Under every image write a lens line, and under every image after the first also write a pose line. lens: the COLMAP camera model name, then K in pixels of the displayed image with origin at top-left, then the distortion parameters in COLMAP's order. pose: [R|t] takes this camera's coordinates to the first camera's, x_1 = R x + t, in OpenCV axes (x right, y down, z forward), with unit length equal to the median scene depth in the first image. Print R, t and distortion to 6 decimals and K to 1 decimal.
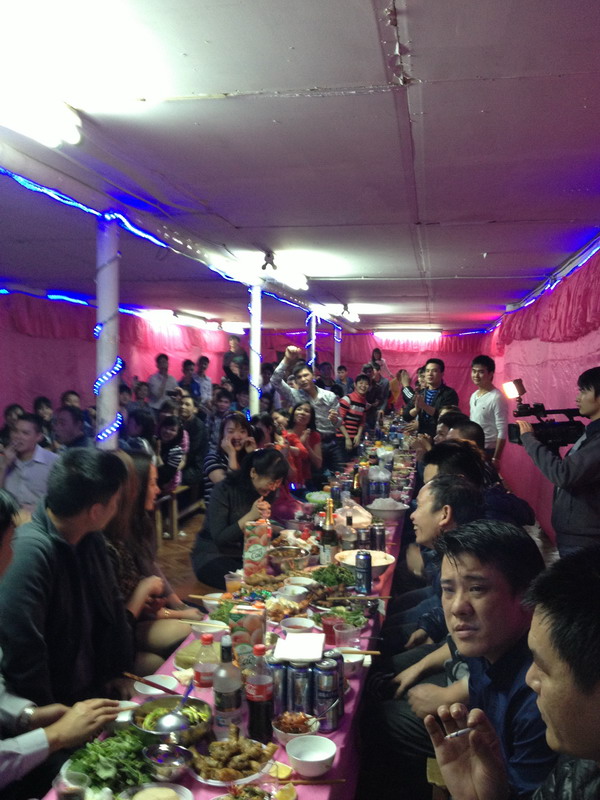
lens RADIAL K [[739.0, 0, 300.0], [0, 739.0, 400.0], [0, 0, 1]] dist [0.127232, -0.286255]
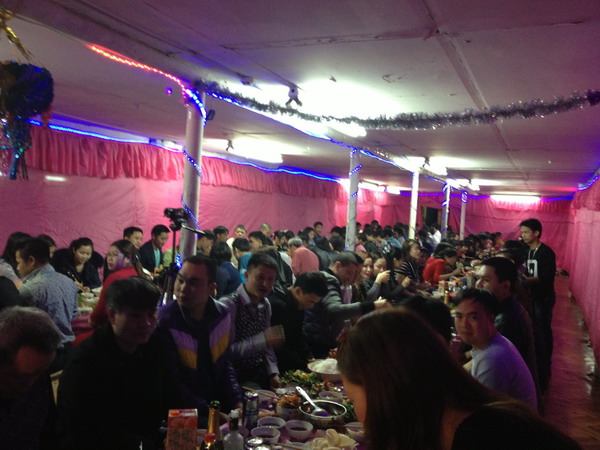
lens RADIAL K [[554.2, 0, 300.0], [0, 554.2, 225.0], [0, 0, 1]] dist [0.127232, -0.286255]
pose [[0.971619, 0.046702, -0.231895, -0.023278], [-0.052112, 0.998492, -0.017259, 0.018415], [0.230739, 0.028853, 0.972588, -0.582862]]
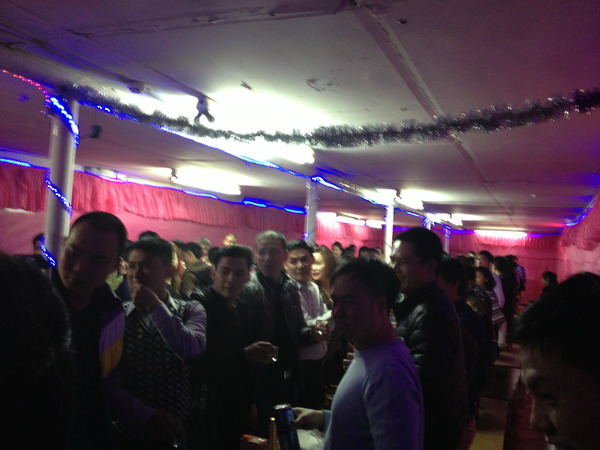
lens RADIAL K [[554.2, 0, 300.0], [0, 554.2, 225.0], [0, 0, 1]] dist [0.127232, -0.286255]
pose [[0.974993, 0.037220, -0.219097, 0.026296], [-0.055184, 0.995545, -0.076446, -0.009989], [0.215275, 0.086625, 0.972704, -0.372213]]
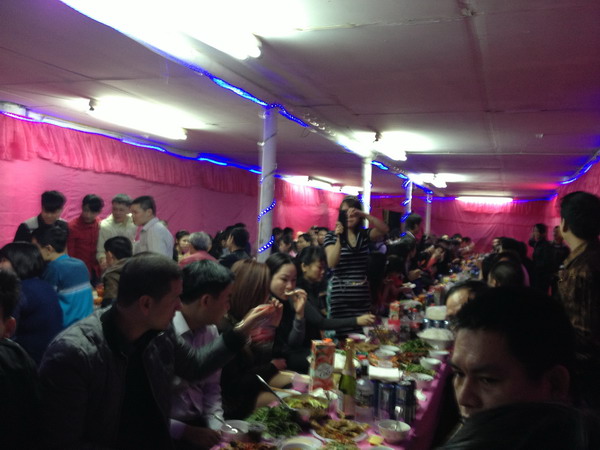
lens RADIAL K [[555.8, 0, 302.0], [0, 555.8, 223.2], [0, 0, 1]] dist [0.122700, -0.285505]
pose [[0.984094, 0.035836, -0.173997, 0.007679], [-0.043809, 0.998148, -0.042201, 0.031834], [0.172162, 0.049152, 0.983842, -0.081813]]
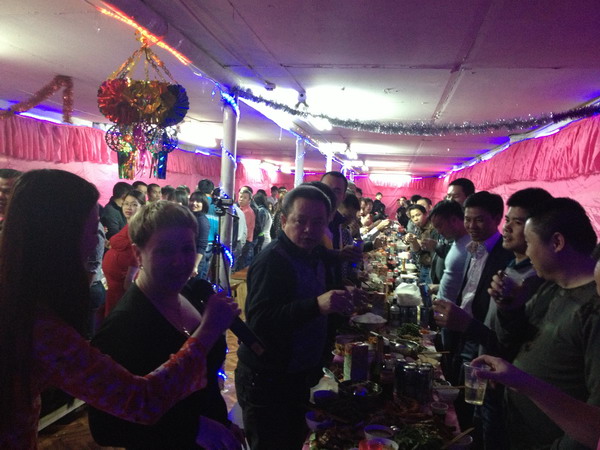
lens RADIAL K [[555.8, 0, 302.0], [0, 555.8, 223.2], [0, 0, 1]] dist [0.122700, -0.285505]
pose [[0.999233, 0.032066, 0.022460, -0.259571], [-0.032334, 0.999409, 0.011669, 0.019122], [-0.022073, -0.012387, 0.999680, -0.778526]]
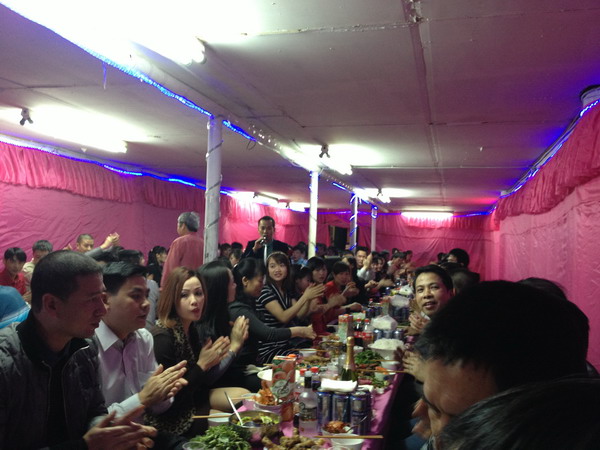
lens RADIAL K [[555.8, 0, 302.0], [0, 555.8, 223.2], [0, 0, 1]] dist [0.122700, -0.285505]
pose [[0.996677, 0.018855, -0.079244, 0.002446], [-0.025072, 0.996622, -0.078207, 0.041595], [0.077502, 0.079934, 0.993783, -0.061708]]
